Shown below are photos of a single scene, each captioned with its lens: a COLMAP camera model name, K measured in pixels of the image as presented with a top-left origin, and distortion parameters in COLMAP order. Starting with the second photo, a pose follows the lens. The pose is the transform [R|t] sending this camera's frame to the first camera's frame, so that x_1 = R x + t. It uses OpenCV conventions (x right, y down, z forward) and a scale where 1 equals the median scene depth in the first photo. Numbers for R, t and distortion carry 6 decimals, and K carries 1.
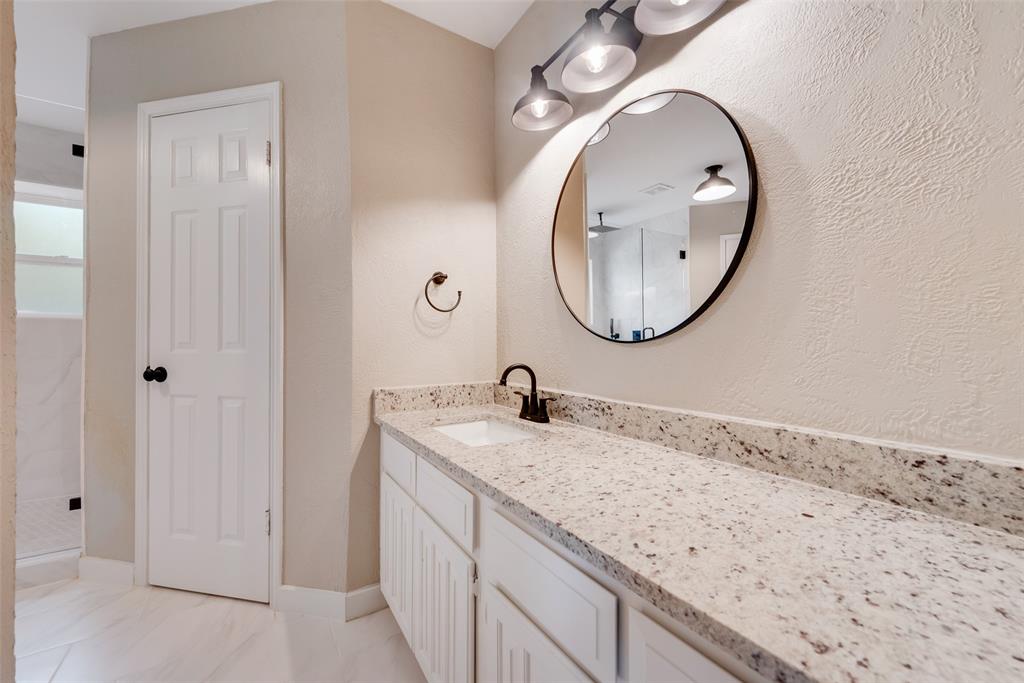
lens RADIAL K [[400.0, 0, 512.1], [0, 400.0, 340.1], [0, 0, 1]] dist [0.010644, -0.002720]
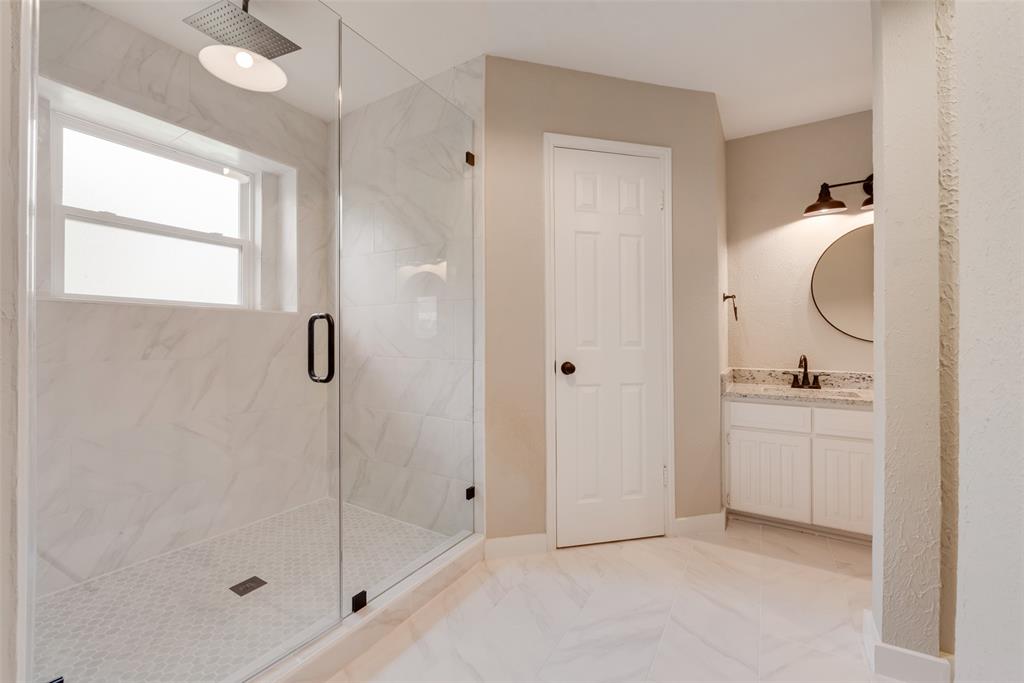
lens RADIAL K [[400.0, 0, 516.8], [0, 400.0, 338.4], [0, 0, 1]] dist [0.010644, -0.002720]
pose [[0.901507, 0.006565, 0.432715, -1.517851], [-0.007172, 0.999974, -0.000230, -0.001264], [-0.432705, -0.002896, 0.901531, 0.001402]]
